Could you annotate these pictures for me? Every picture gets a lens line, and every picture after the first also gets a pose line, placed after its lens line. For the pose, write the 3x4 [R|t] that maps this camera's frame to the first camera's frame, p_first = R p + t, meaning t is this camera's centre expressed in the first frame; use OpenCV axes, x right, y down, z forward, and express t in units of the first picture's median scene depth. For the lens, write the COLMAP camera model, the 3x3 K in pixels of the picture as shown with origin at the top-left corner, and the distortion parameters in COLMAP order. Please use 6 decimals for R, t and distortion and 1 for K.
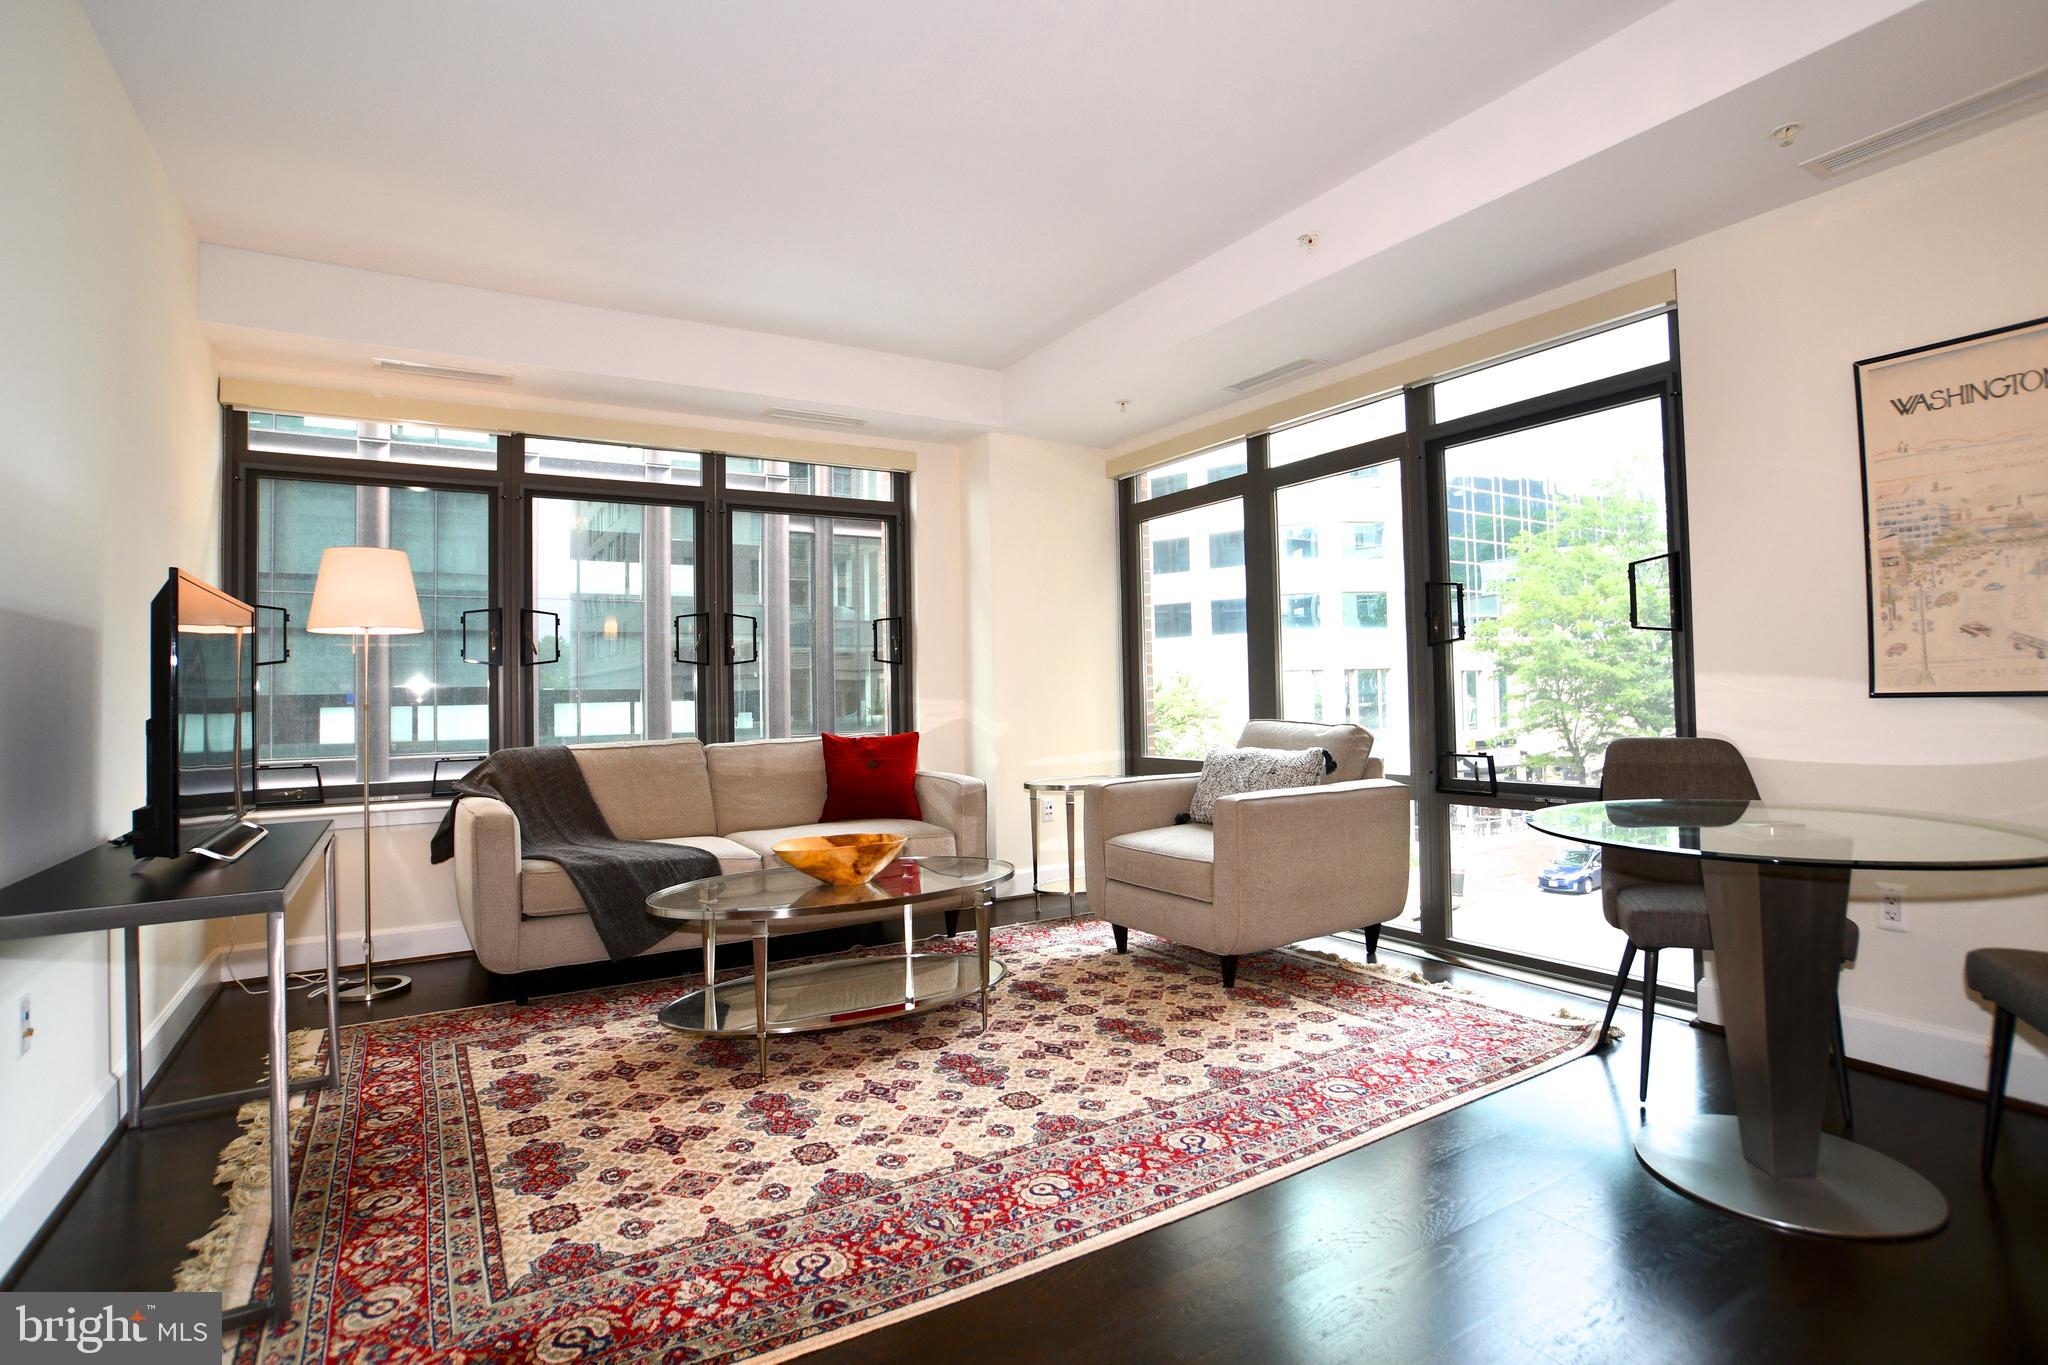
lens RADIAL K [[993.1, 0, 1024.4], [0, 993.1, 667.2], [0, 0, 1]] dist [-0.052652, 0.021280]
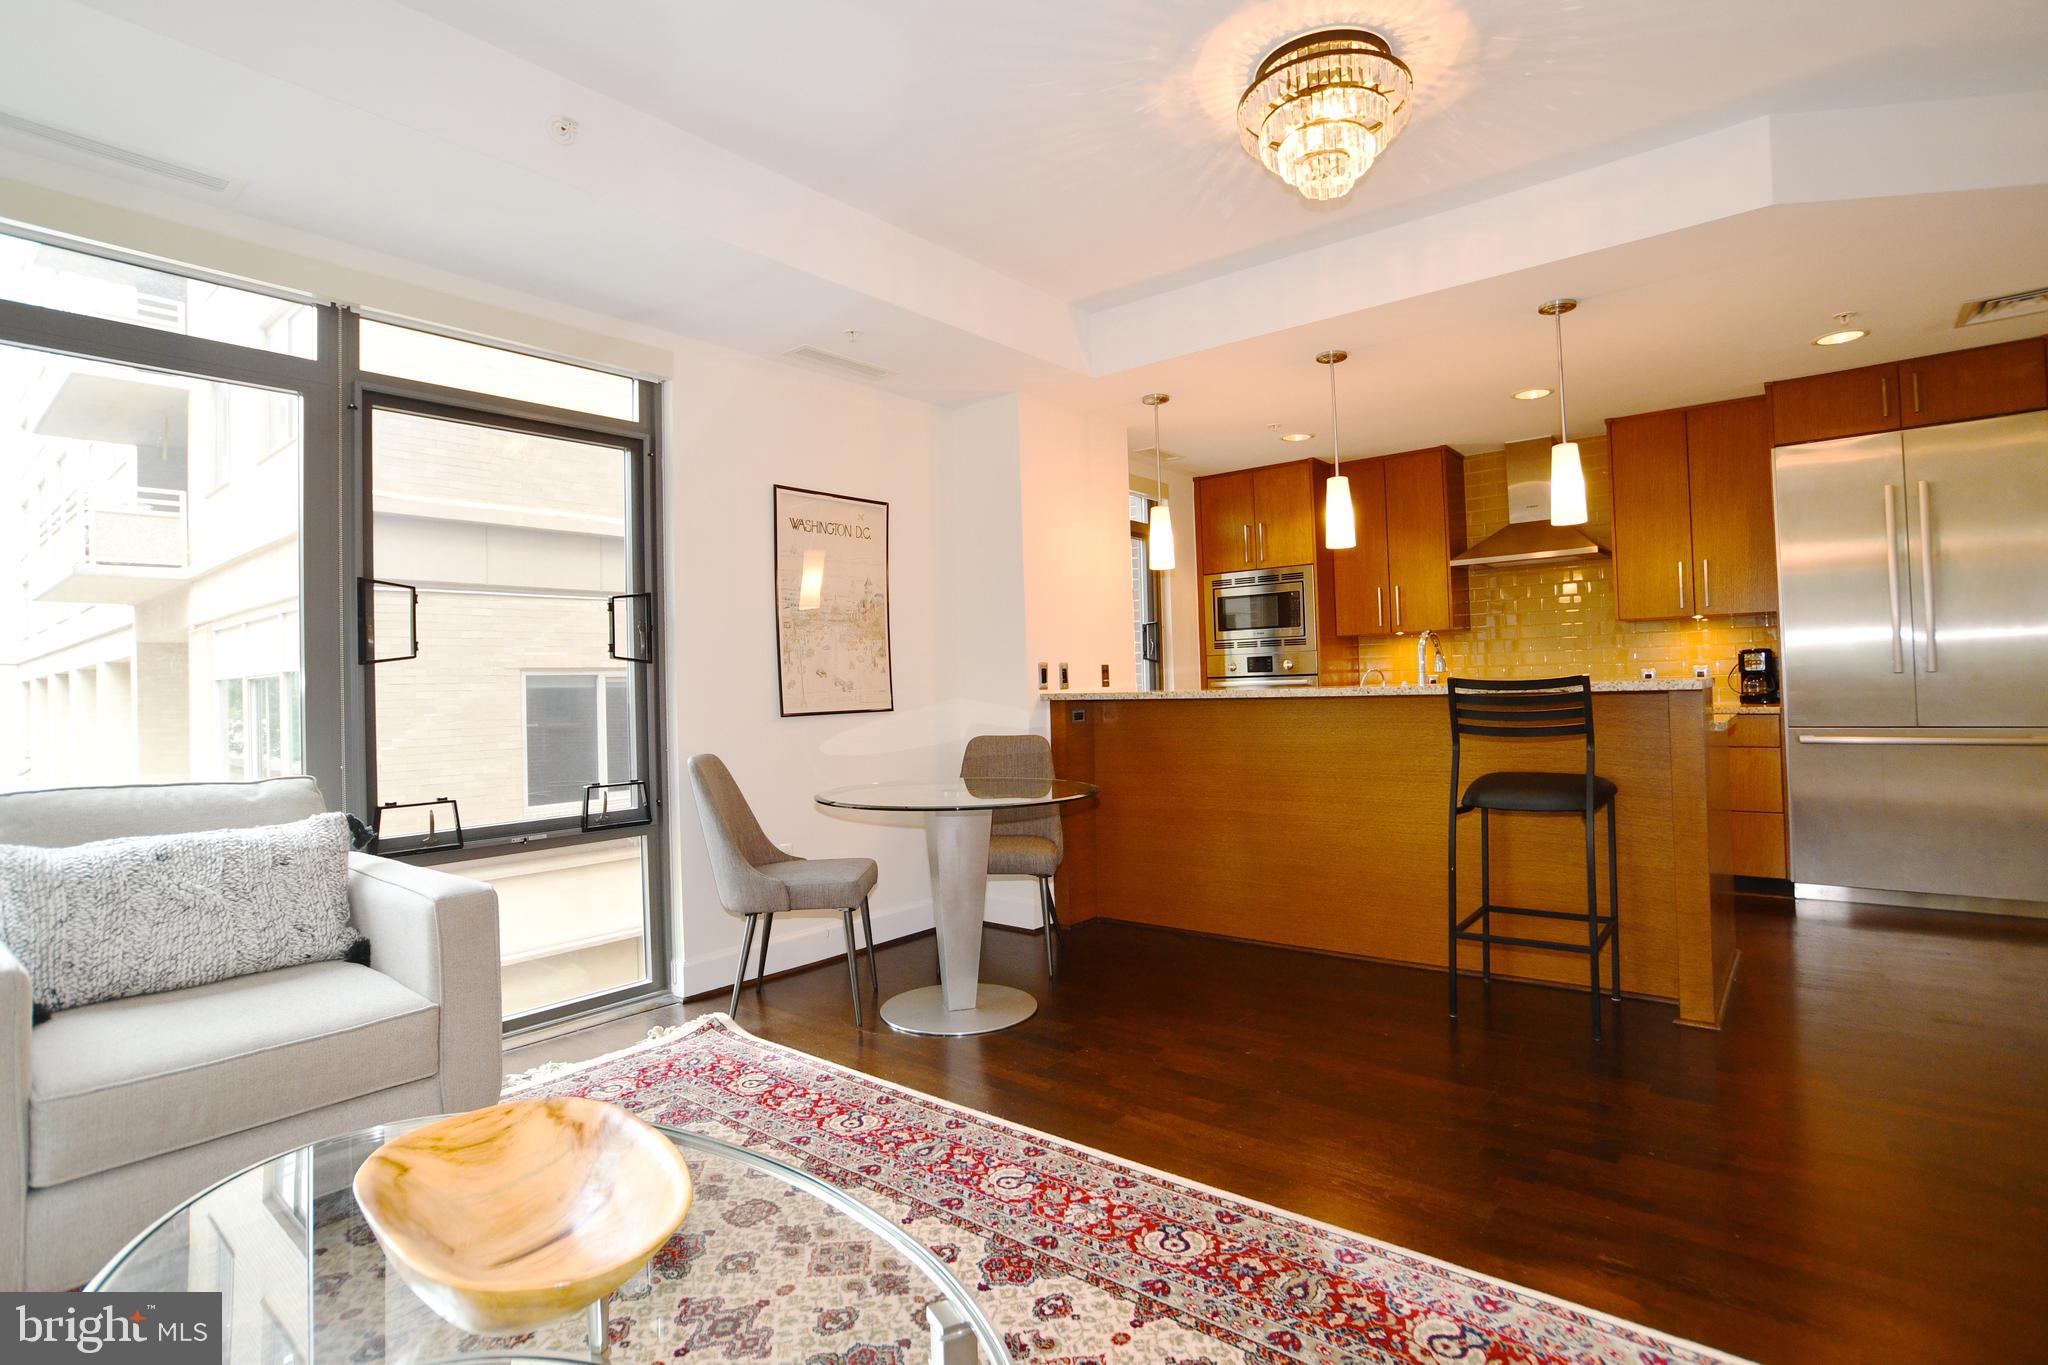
lens RADIAL K [[993.1, 0, 1016.5], [0, 993.1, 661.0], [0, 0, 1]] dist [-0.052652, 0.021280]
pose [[-0.312496, 0.054473, 0.948356, -0.691833], [0.010593, 0.998492, -0.053862, 0.033664], [-0.949860, -0.006786, -0.312602, 1.199242]]
